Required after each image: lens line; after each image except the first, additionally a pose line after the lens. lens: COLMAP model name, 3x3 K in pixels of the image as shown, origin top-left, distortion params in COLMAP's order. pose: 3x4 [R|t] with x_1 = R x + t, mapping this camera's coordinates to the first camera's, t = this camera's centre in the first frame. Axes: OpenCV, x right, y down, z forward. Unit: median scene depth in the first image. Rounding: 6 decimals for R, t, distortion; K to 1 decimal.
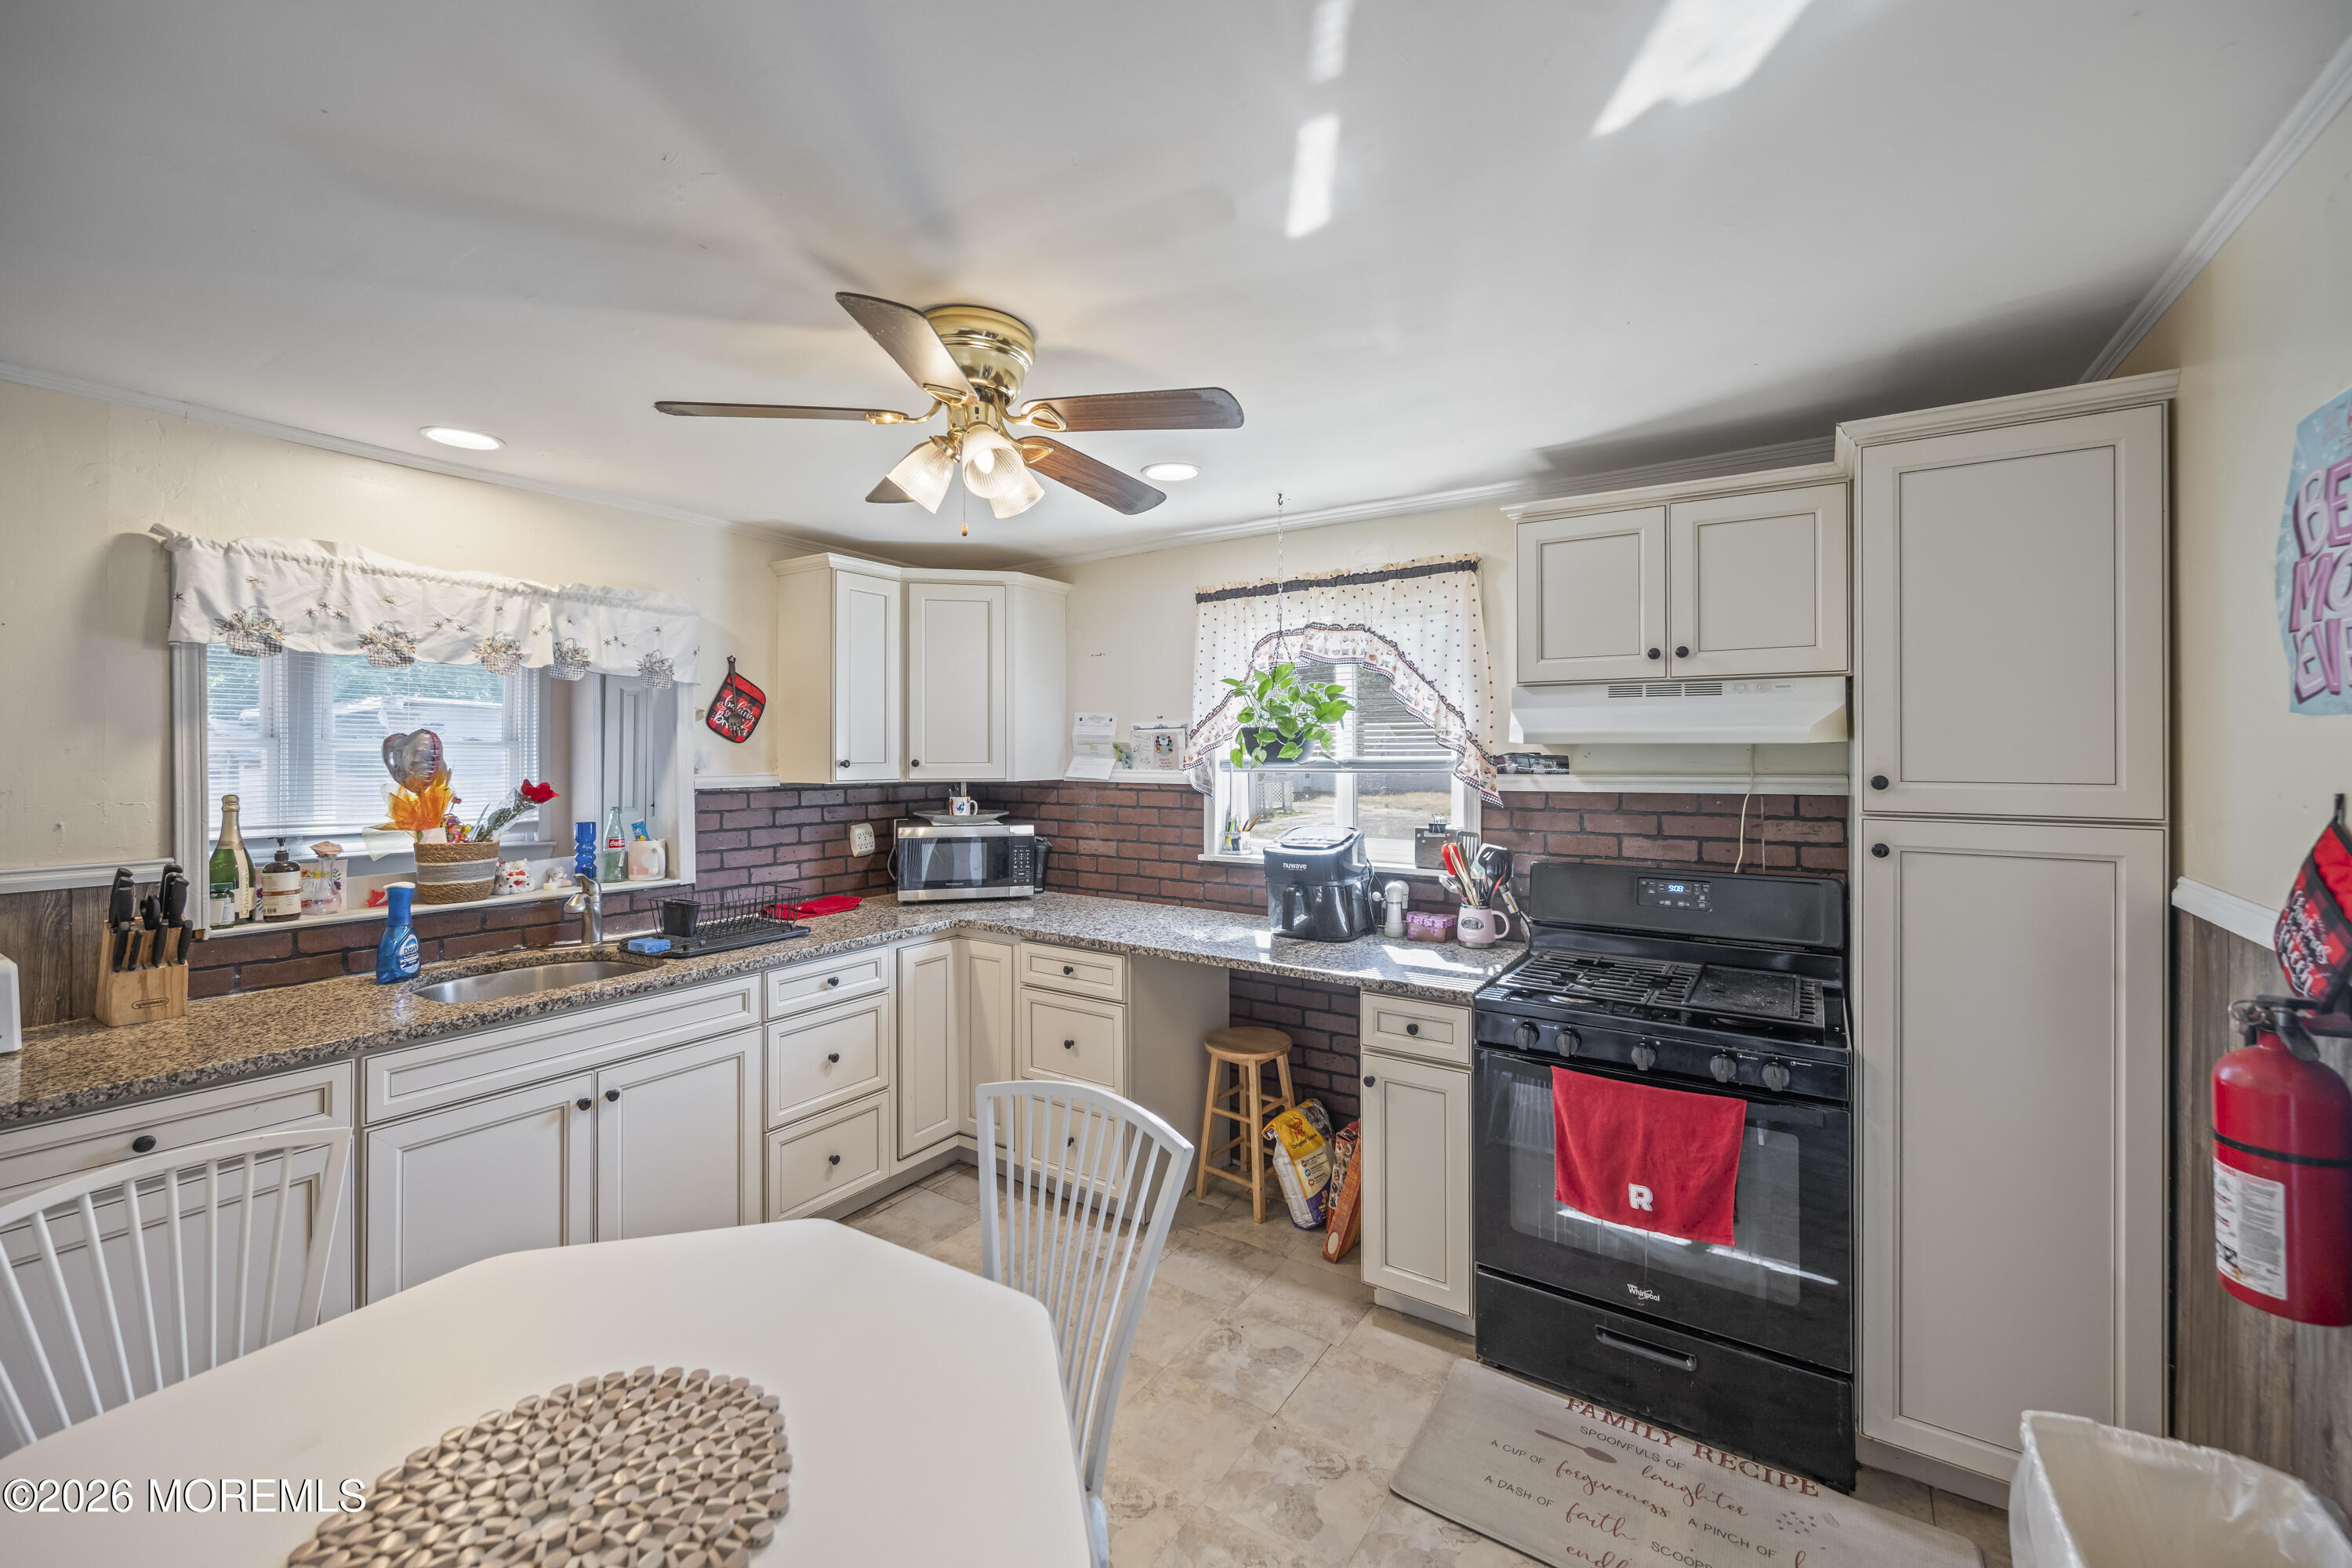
lens RADIAL K [[949.4, 0, 1180.2], [0, 949.4, 749.1], [0, 0, 1]] dist [0.000494, 0.000129]
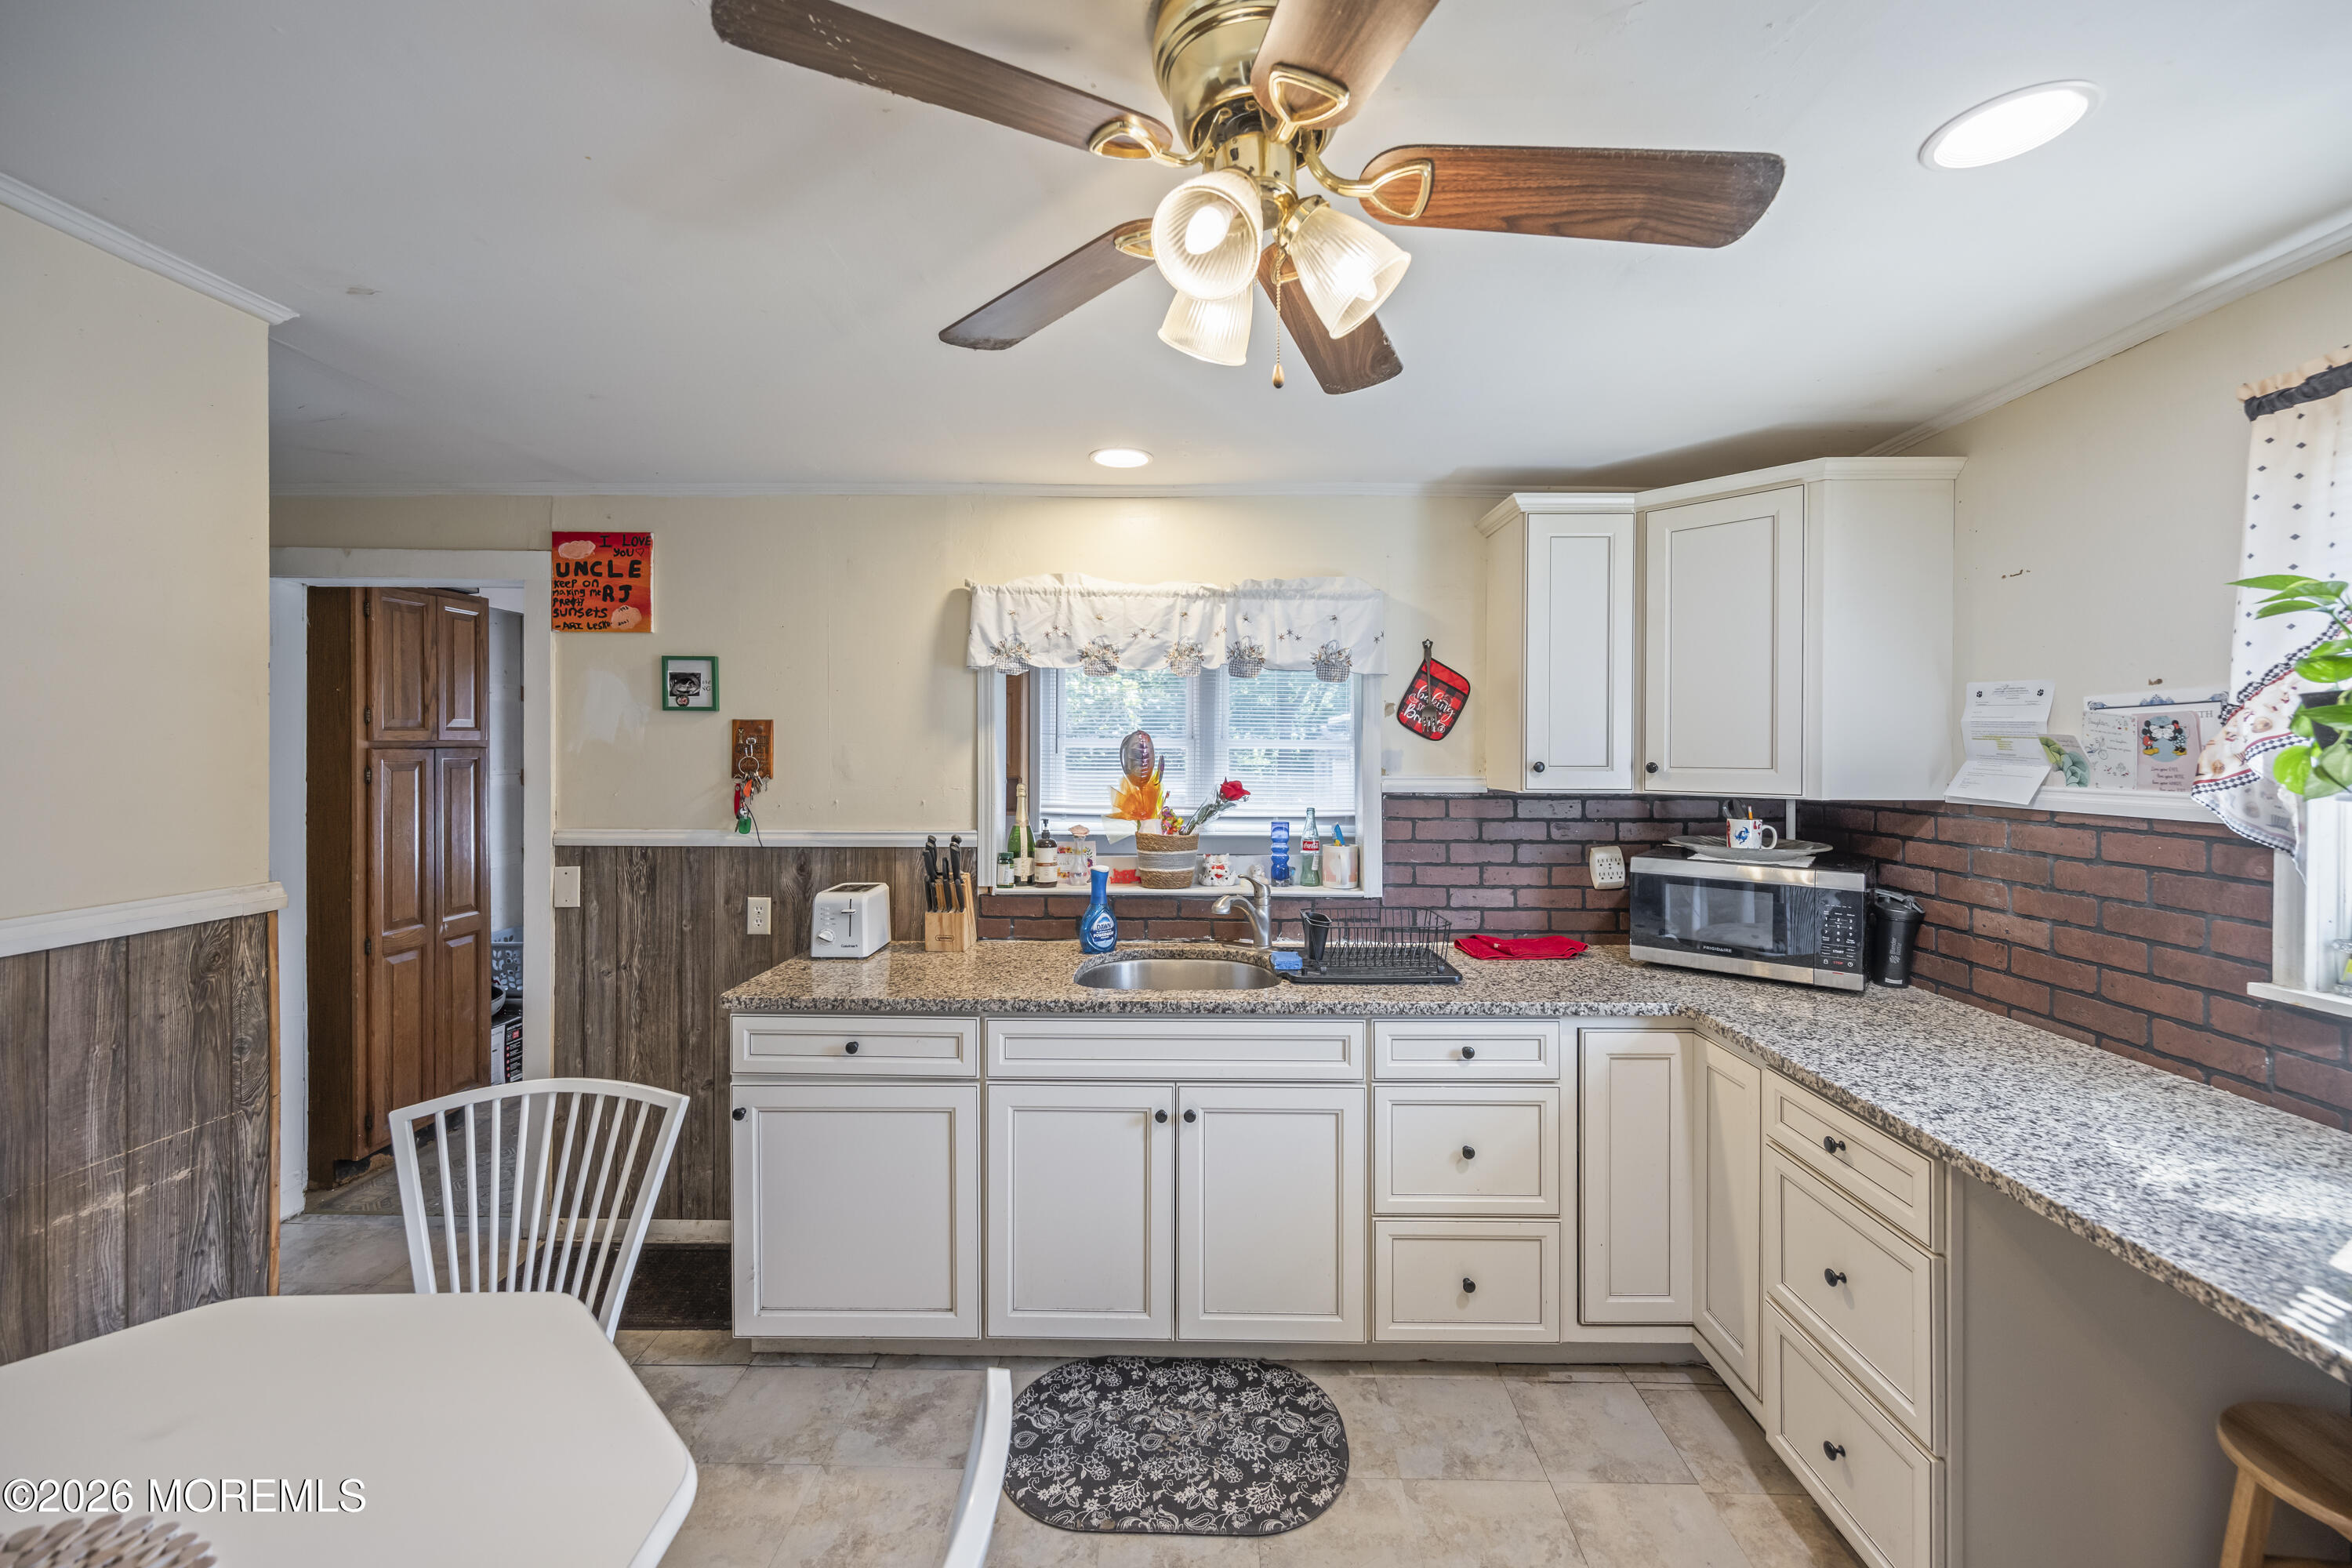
lens RADIAL K [[943.2, 0, 1173.0], [0, 943.2, 756.7], [0, 0, 1]] dist [-0.000081, 0.000214]
pose [[0.534187, 0.008051, -0.845328, 0.144270], [0.000850, 0.999949, 0.010061, -0.000765], [0.845366, -0.006093, 0.534153, 0.388473]]
